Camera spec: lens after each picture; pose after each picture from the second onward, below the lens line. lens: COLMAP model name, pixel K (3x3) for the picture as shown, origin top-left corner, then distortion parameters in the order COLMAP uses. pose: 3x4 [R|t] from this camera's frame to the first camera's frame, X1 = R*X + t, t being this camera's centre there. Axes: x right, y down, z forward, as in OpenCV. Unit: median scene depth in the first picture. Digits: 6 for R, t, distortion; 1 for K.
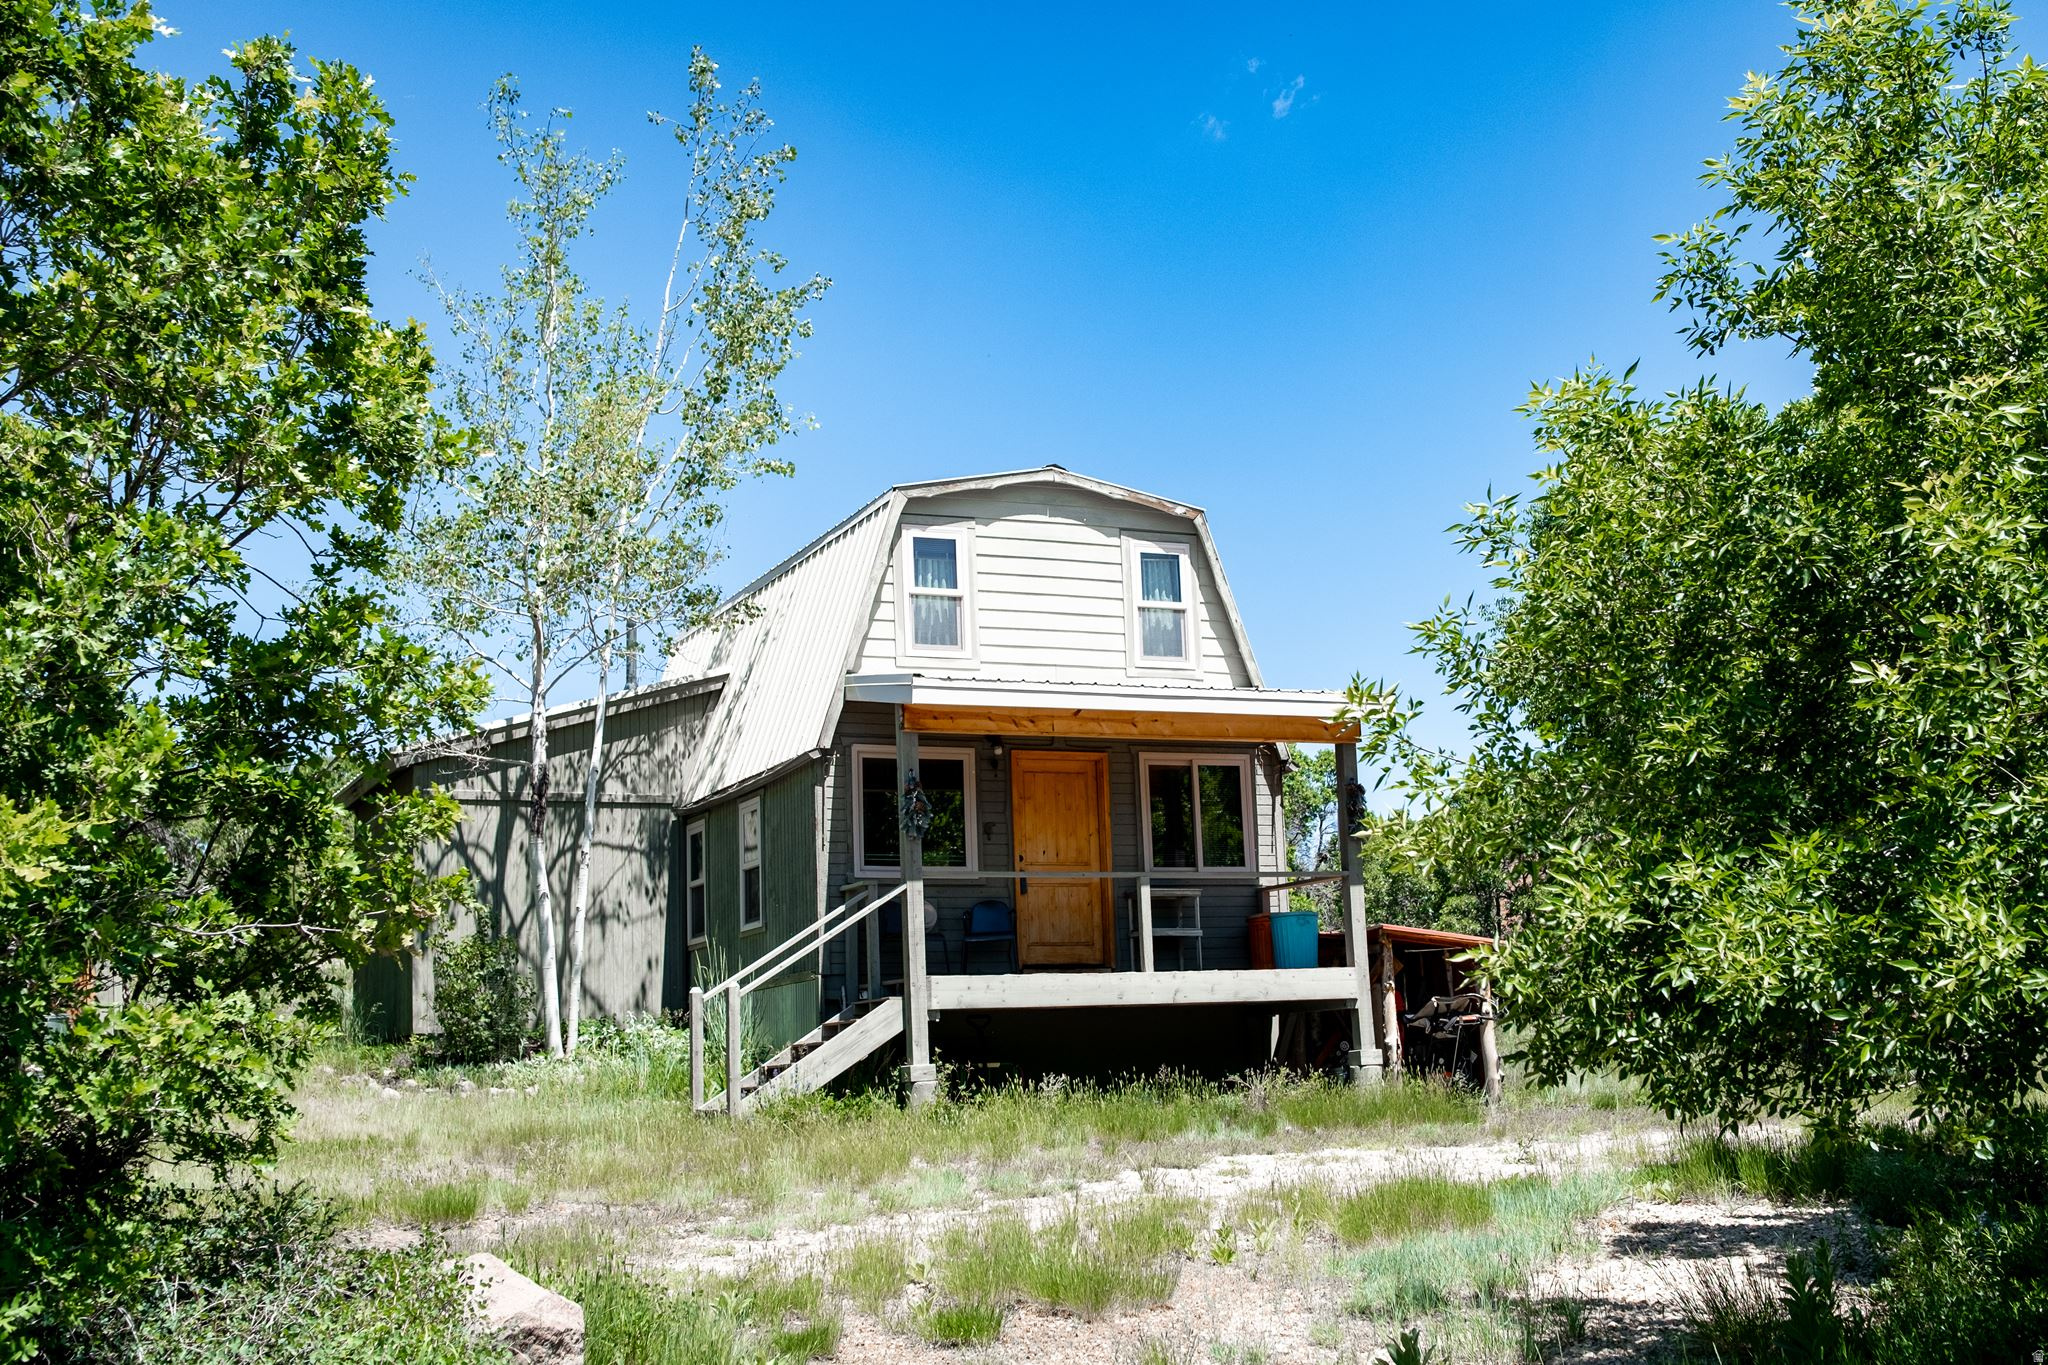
lens RADIAL K [[2544.0, 0, 1126.5], [0, 2544.0, 685.7], [0, 0, 1]] dist [-0.066152, -0.003789]
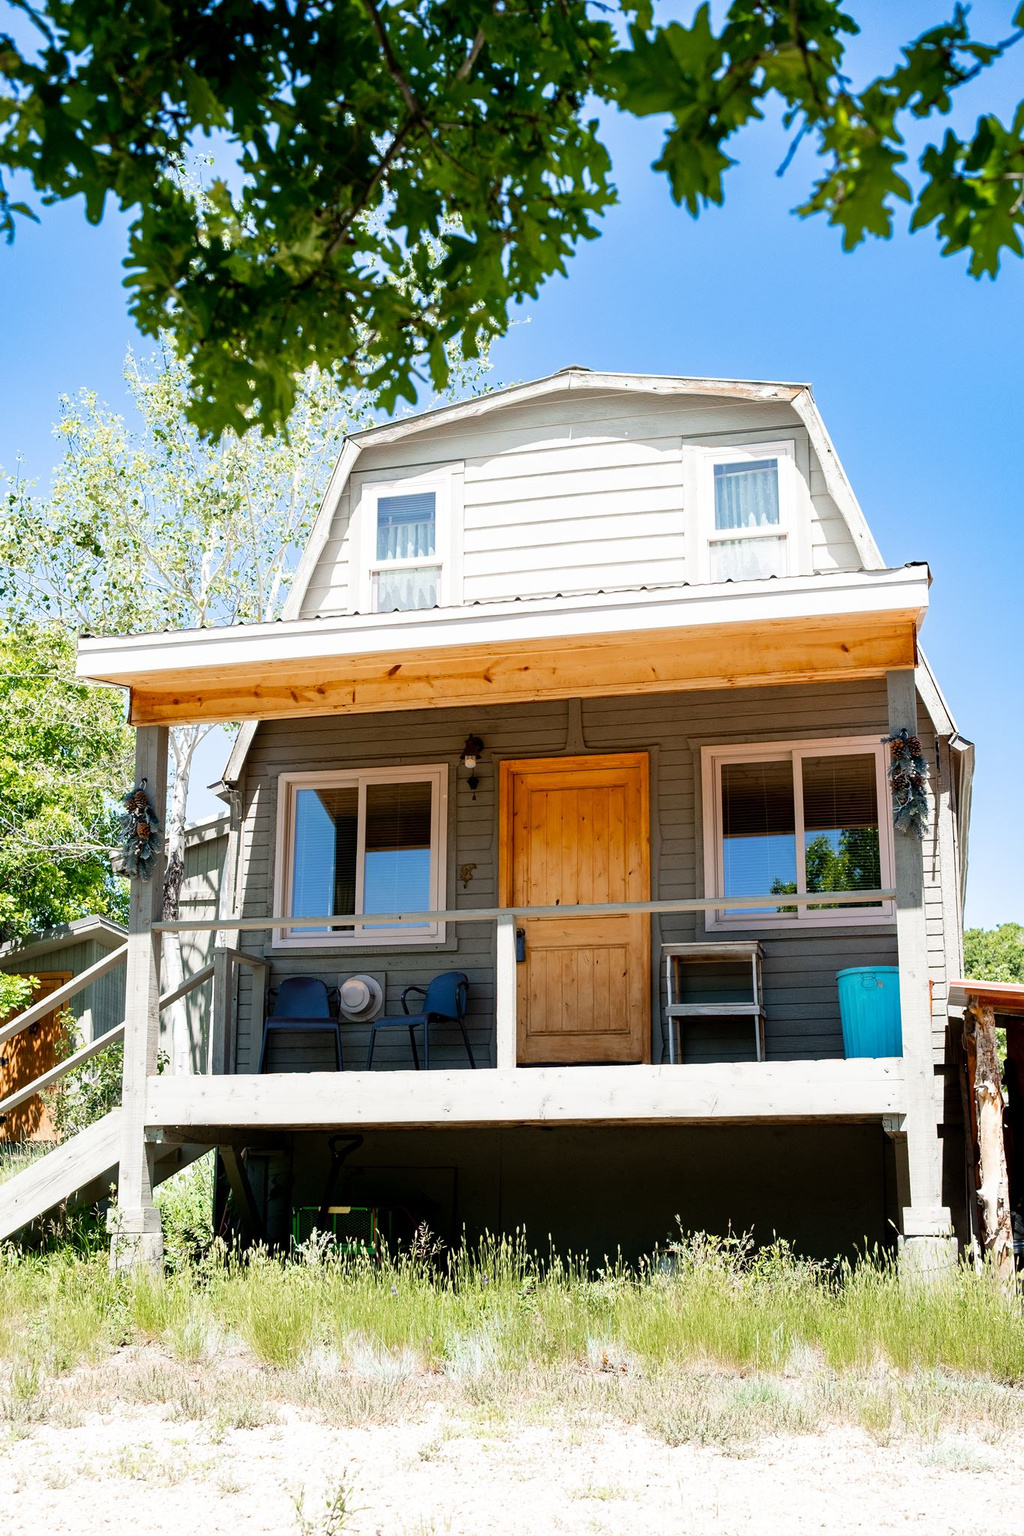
lens RADIAL K [[1695.5, 0, 515.8], [0, 1695.5, 859.2], [0, 0, 1]] dist [-0.026329, 0.022494]
pose [[0.764821, -0.091566, -0.637702, 0.259465], [0.072419, 0.995794, -0.056128, 0.079947], [0.640159, -0.003254, 0.768235, 0.642107]]
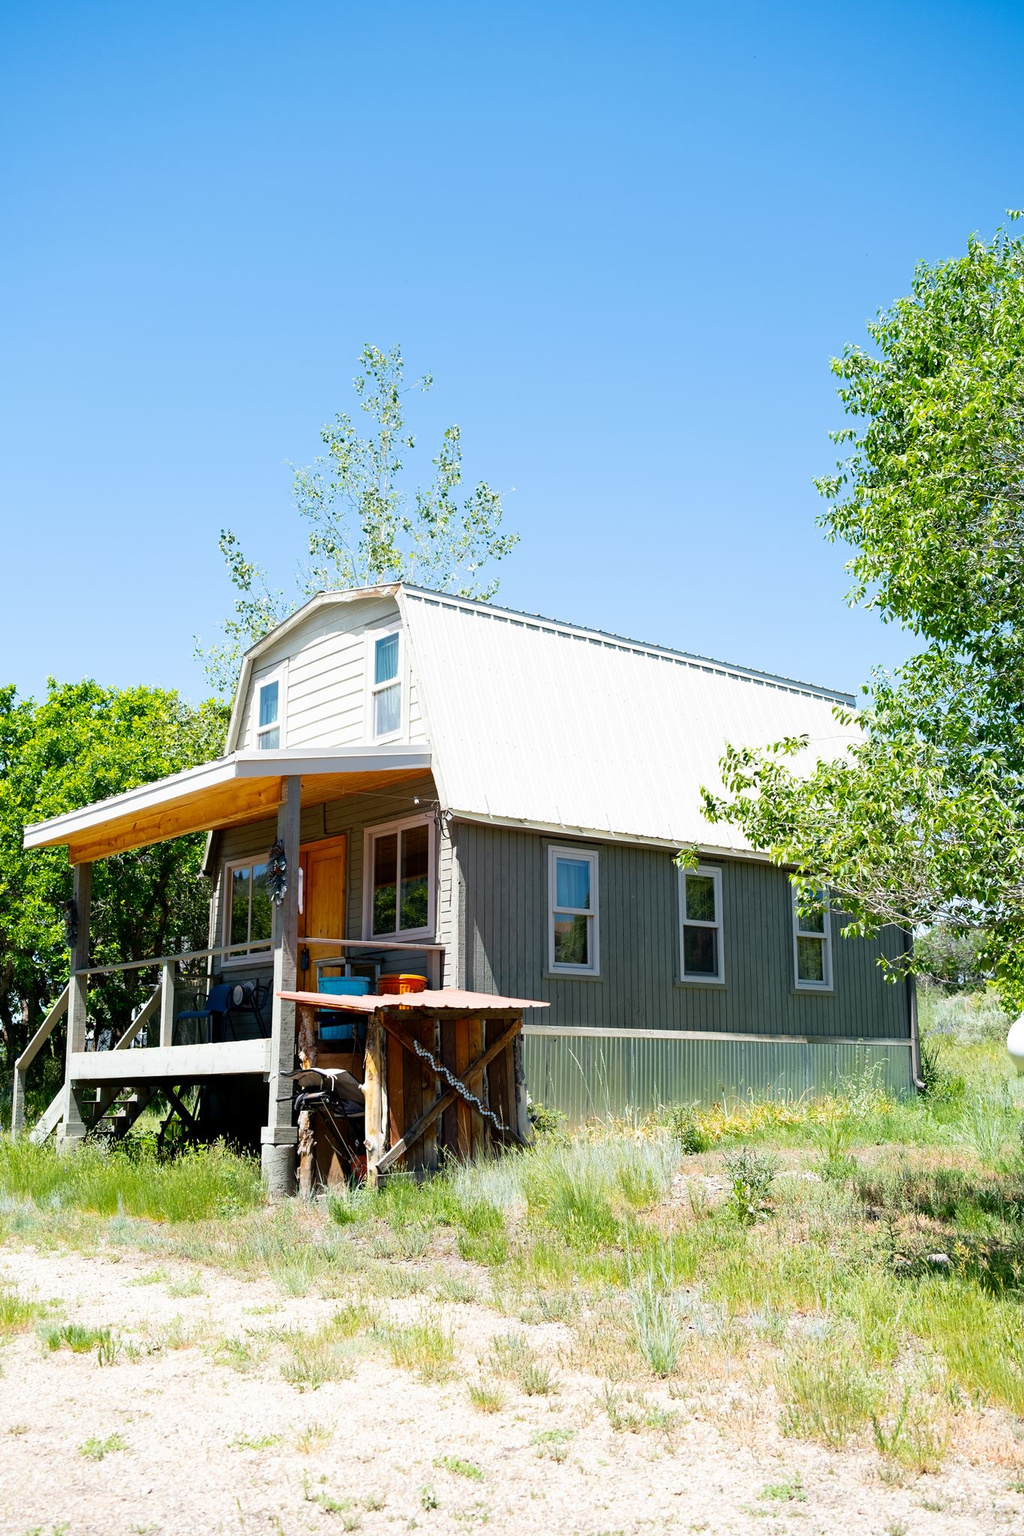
lens RADIAL K [[1529.4, 0, 512.0], [0, 1529.4, 768.0], [0, 0, 1]] dist [-0.063727, 0.226751]
pose [[0.223039, -0.166040, -0.960565, 0.658494], [0.158318, 0.978474, -0.132375, 0.098928], [0.961867, -0.122550, 0.244525, 0.934531]]
